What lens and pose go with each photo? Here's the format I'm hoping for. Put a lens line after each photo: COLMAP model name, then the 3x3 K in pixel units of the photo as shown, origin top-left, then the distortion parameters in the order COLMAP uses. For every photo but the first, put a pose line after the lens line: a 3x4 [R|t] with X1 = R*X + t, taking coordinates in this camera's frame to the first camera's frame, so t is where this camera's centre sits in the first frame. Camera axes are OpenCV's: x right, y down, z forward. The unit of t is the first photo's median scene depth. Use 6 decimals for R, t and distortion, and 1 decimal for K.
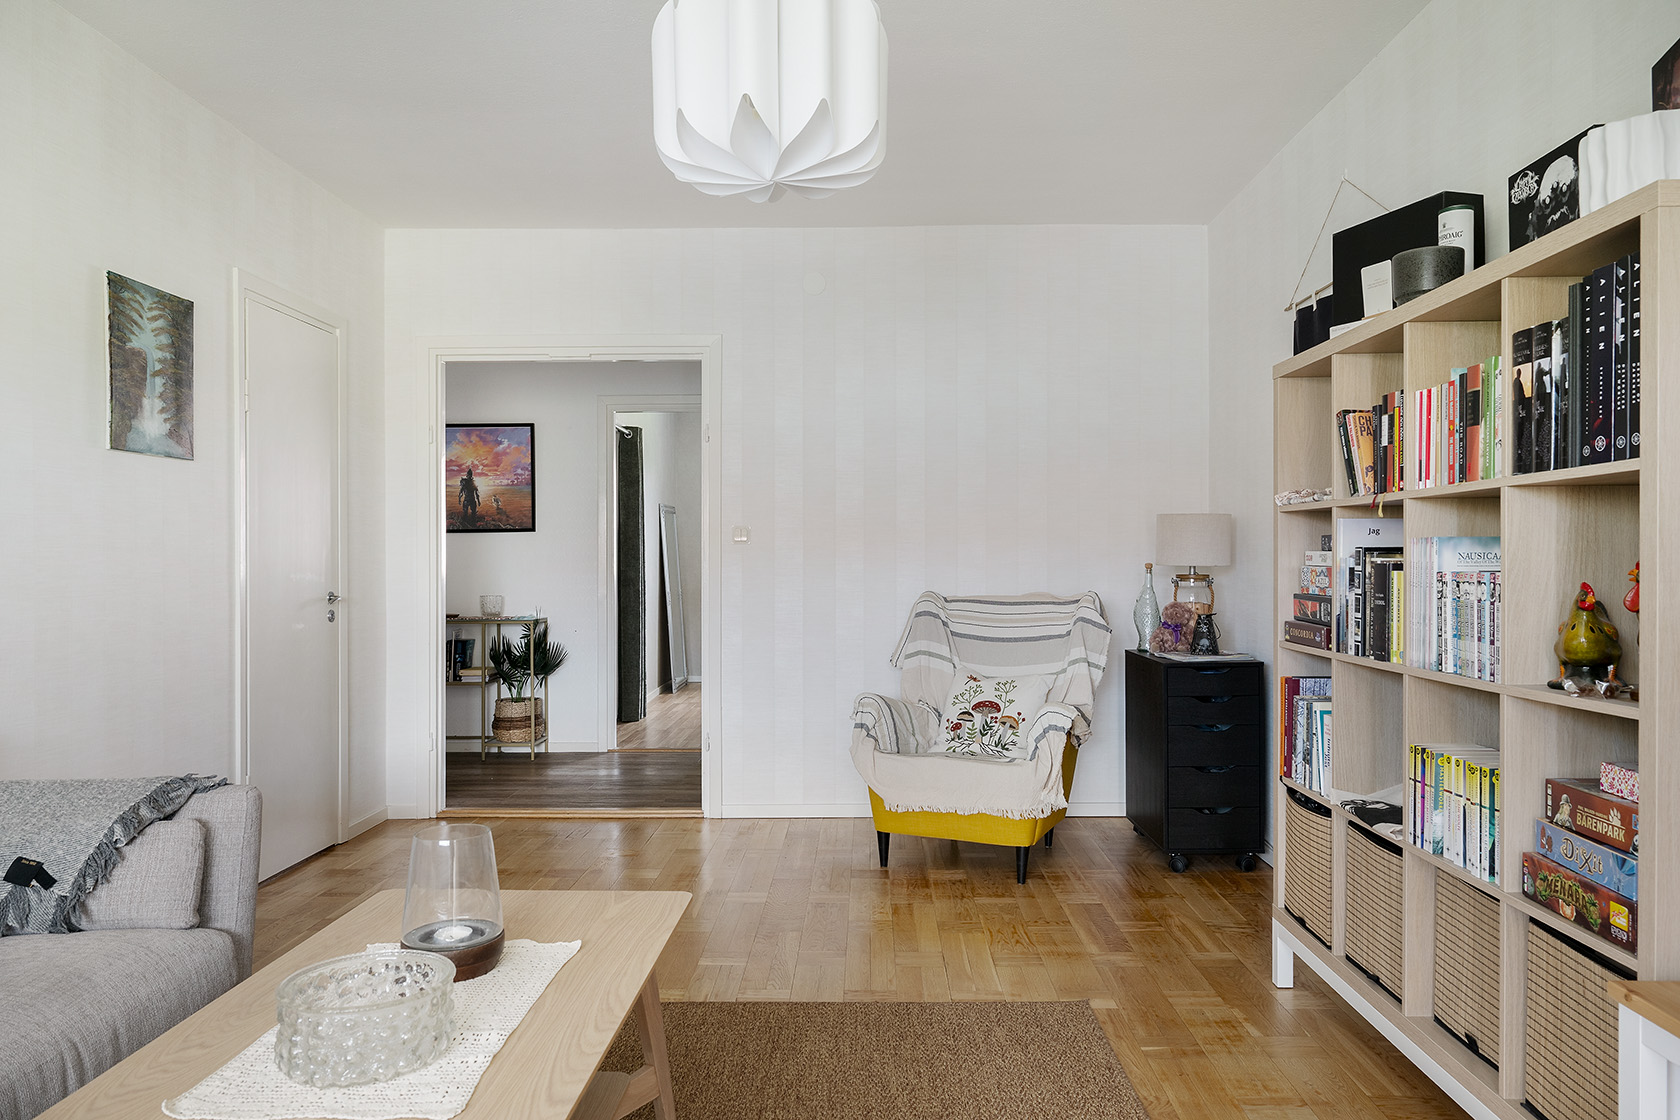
lens RADIAL K [[1146.8, 0, 841.6], [0, 1146.8, 557.6], [0, 0, 1]] dist [0.002206, -0.003950]
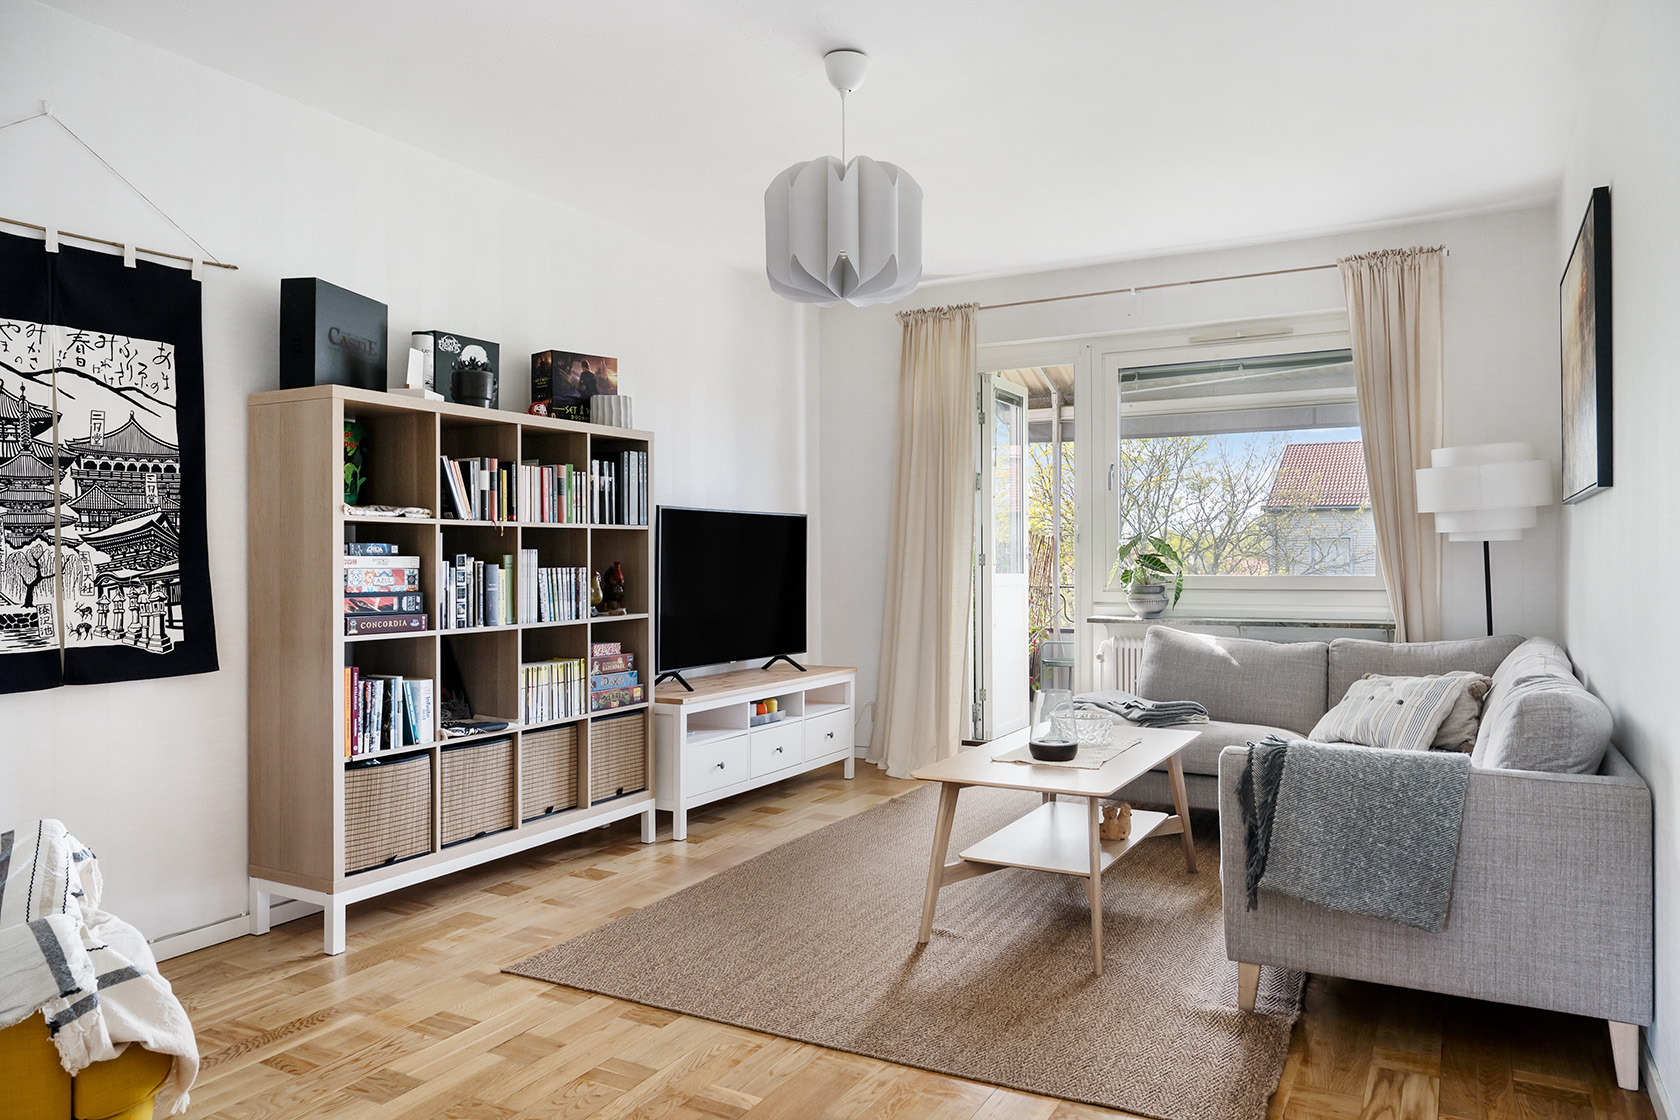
lens RADIAL K [[1146.8, 0, 841.2], [0, 1146.8, 558.1], [0, 0, 1]] dist [0.002206, -0.003950]
pose [[-0.882680, 0.007525, 0.469915, -0.510991], [0.009452, 0.999954, 0.001741, -0.002116], [-0.469880, 0.005979, -0.882710, 1.583251]]
